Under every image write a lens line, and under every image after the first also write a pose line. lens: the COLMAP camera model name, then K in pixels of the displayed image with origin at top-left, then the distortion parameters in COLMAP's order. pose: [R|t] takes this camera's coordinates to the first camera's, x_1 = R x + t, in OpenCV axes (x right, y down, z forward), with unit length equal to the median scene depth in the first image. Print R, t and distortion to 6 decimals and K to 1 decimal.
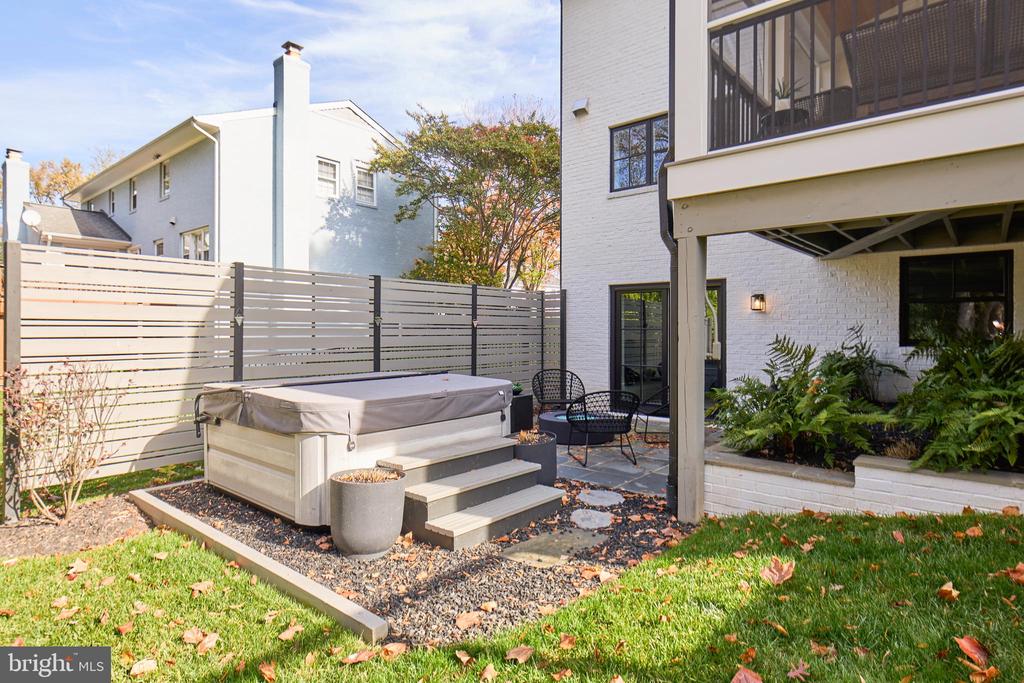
lens RADIAL K [[661.7, 0, 511.9], [0, 661.7, 337.8], [0, 0, 1]] dist [0.000314, -0.000573]
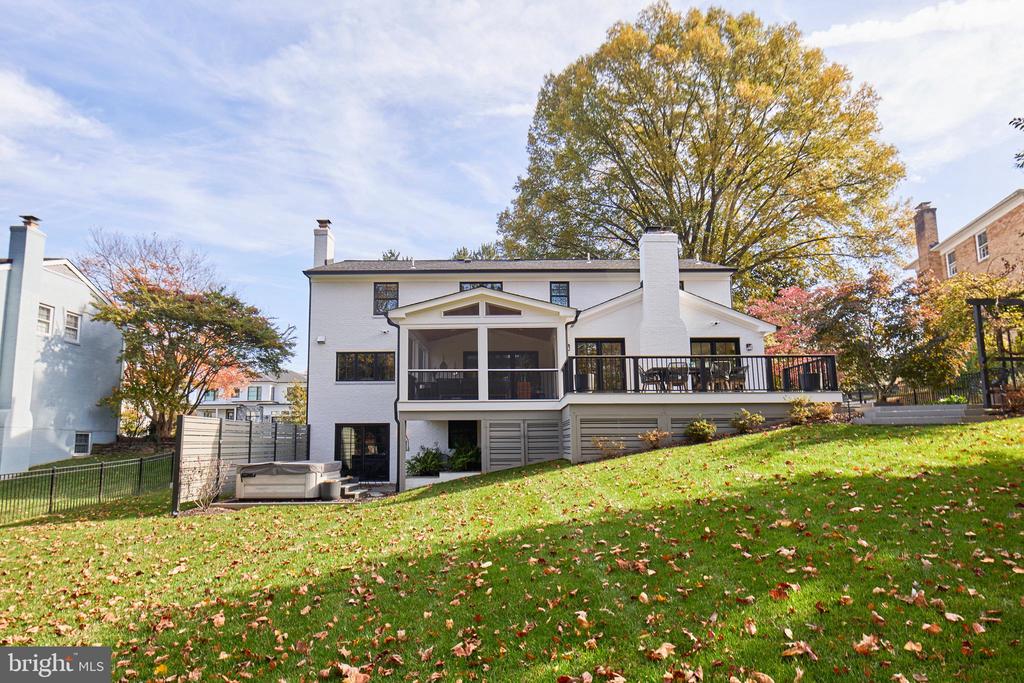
lens RADIAL K [[661.7, 0, 512.3], [0, 661.7, 342.7], [0, 0, 1]] dist [0.000314, -0.000573]
pose [[0.814974, 0.079293, 0.574047, -0.292890], [0.014207, 0.987563, -0.156582, 0.003459], [-0.579323, 0.135765, 0.803712, -0.513281]]
